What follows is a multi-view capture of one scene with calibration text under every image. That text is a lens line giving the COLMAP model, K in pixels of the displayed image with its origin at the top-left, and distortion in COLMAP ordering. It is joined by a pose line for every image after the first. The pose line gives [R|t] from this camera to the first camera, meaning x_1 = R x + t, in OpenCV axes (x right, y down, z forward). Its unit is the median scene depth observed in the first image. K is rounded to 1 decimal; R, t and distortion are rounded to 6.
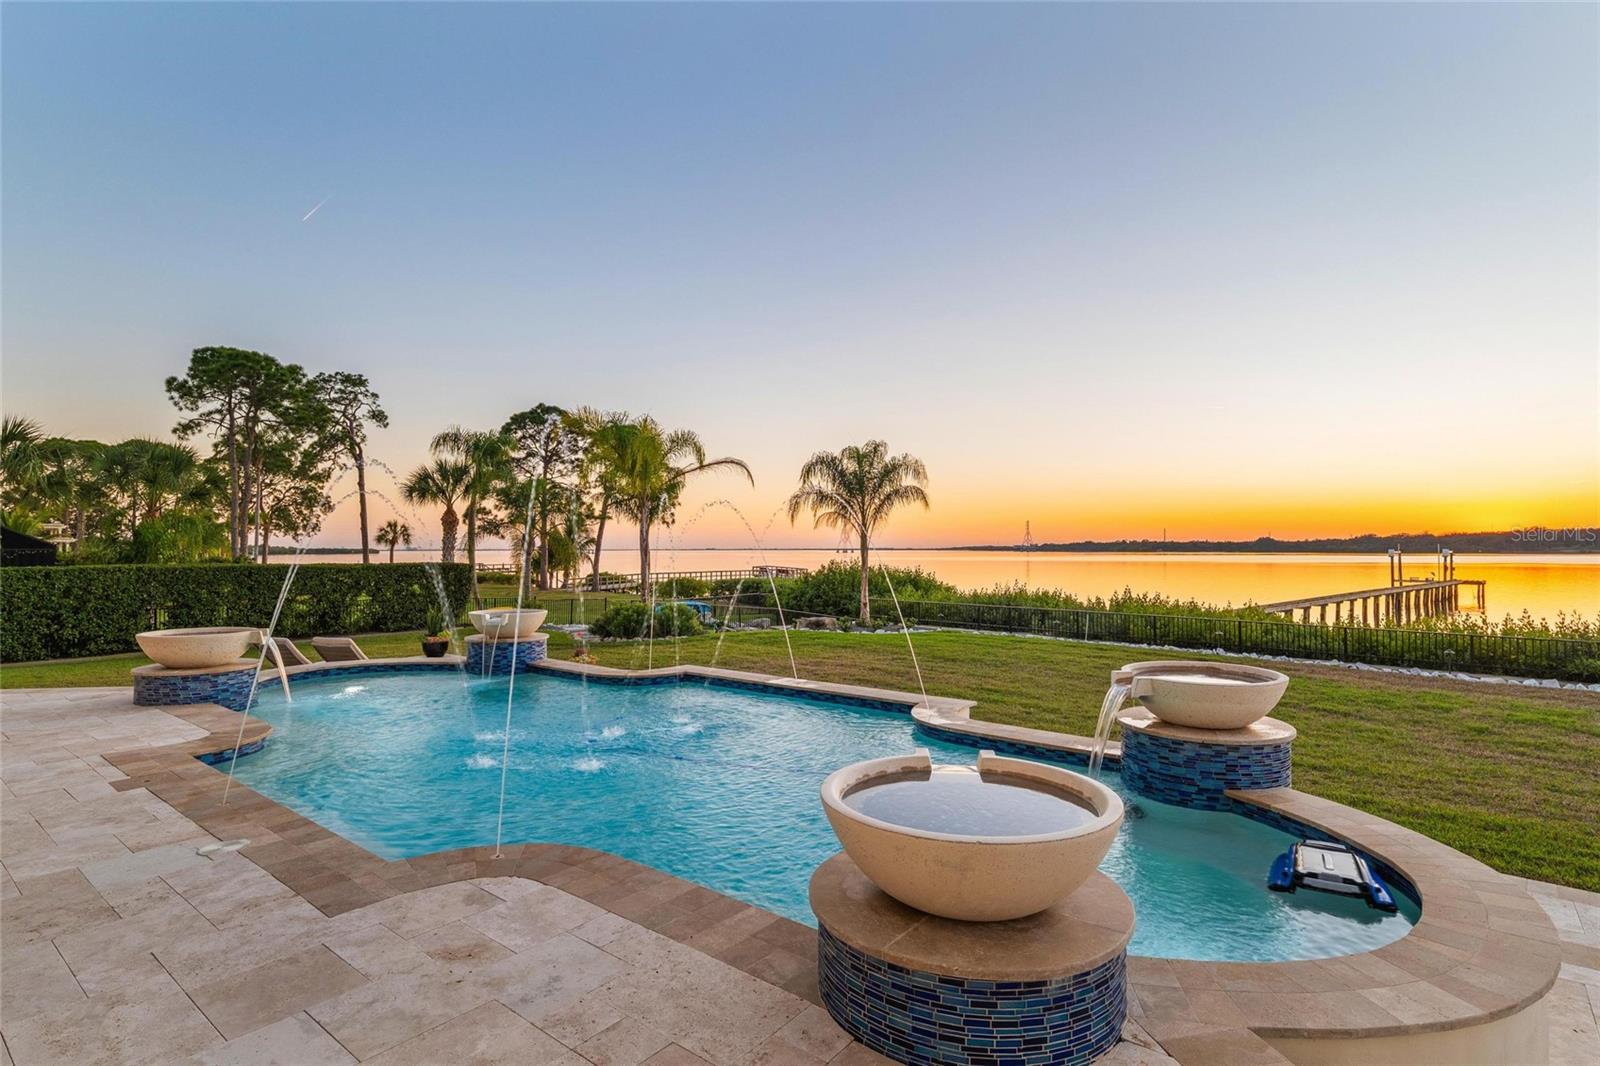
lens RADIAL K [[832.5, 0, 790.4], [0, 832.5, 545.3], [0, 0, 1]] dist [0.001395, 0.001014]
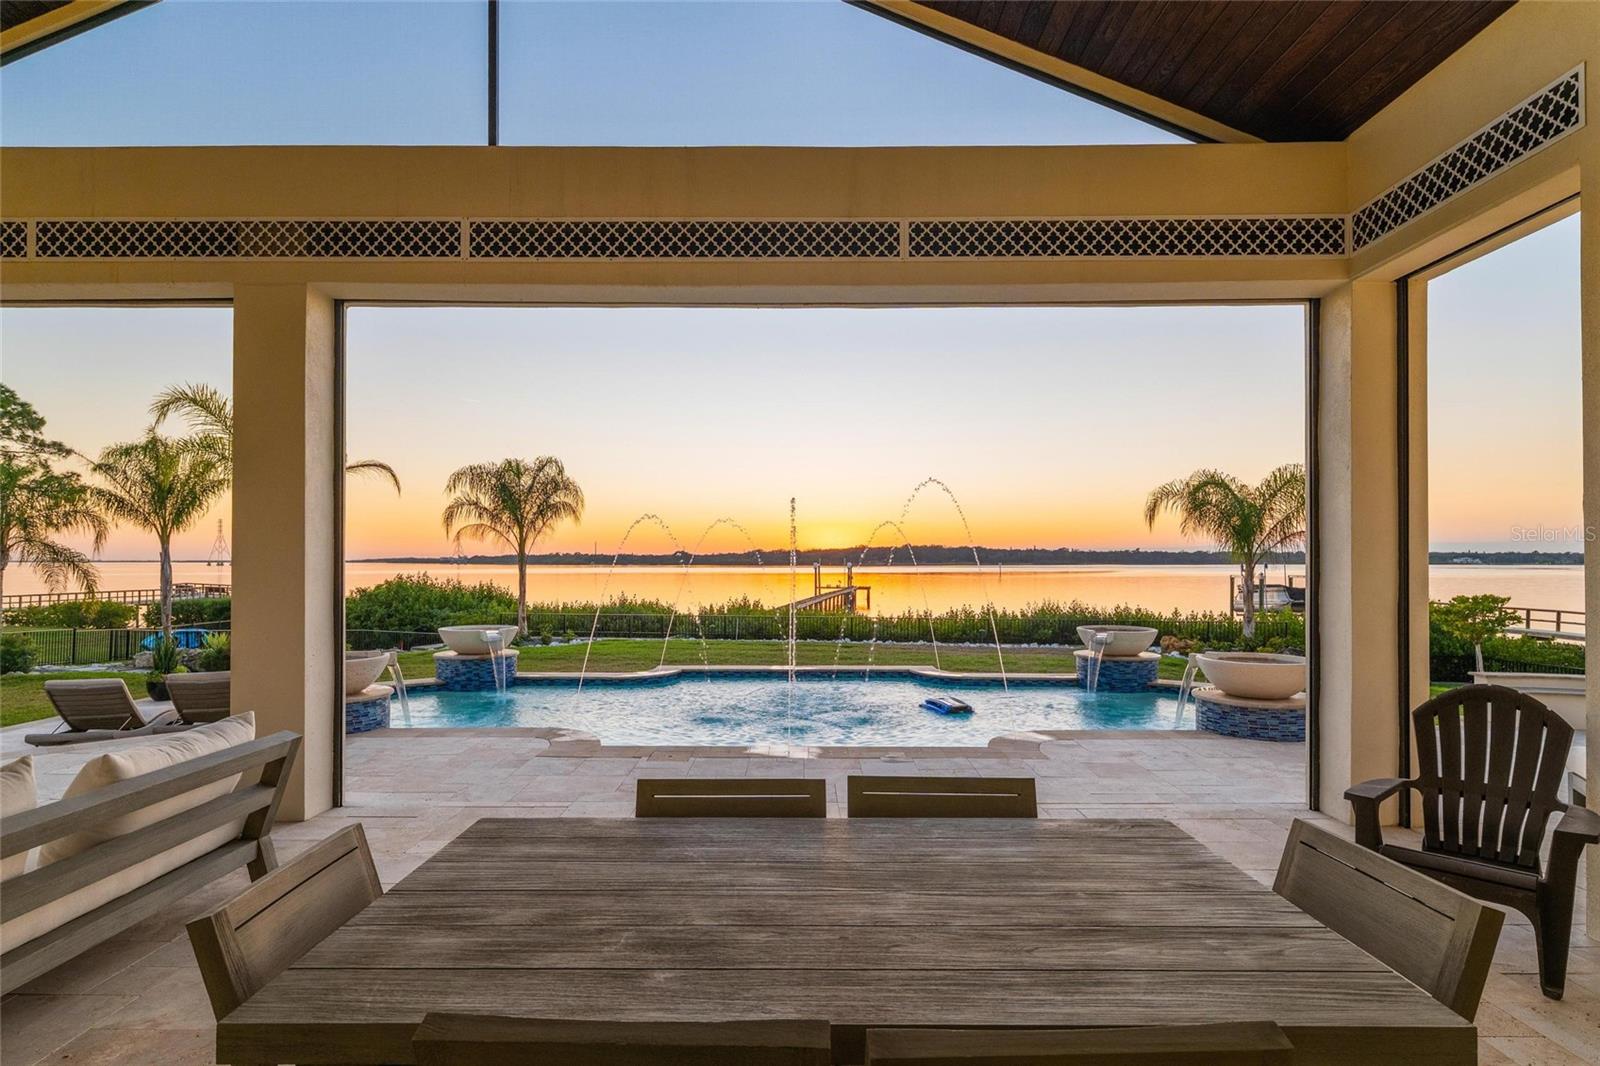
lens RADIAL K [[887.6, 0, 794.3], [0, 887.6, 541.6], [0, 0, 1]] dist [0.003803, 0.000256]
pose [[0.769696, 0.016194, 0.638205, -0.333766], [-0.005127, 0.999803, -0.019186, -0.002101], [-0.638390, 0.011495, 0.769627, -0.030173]]
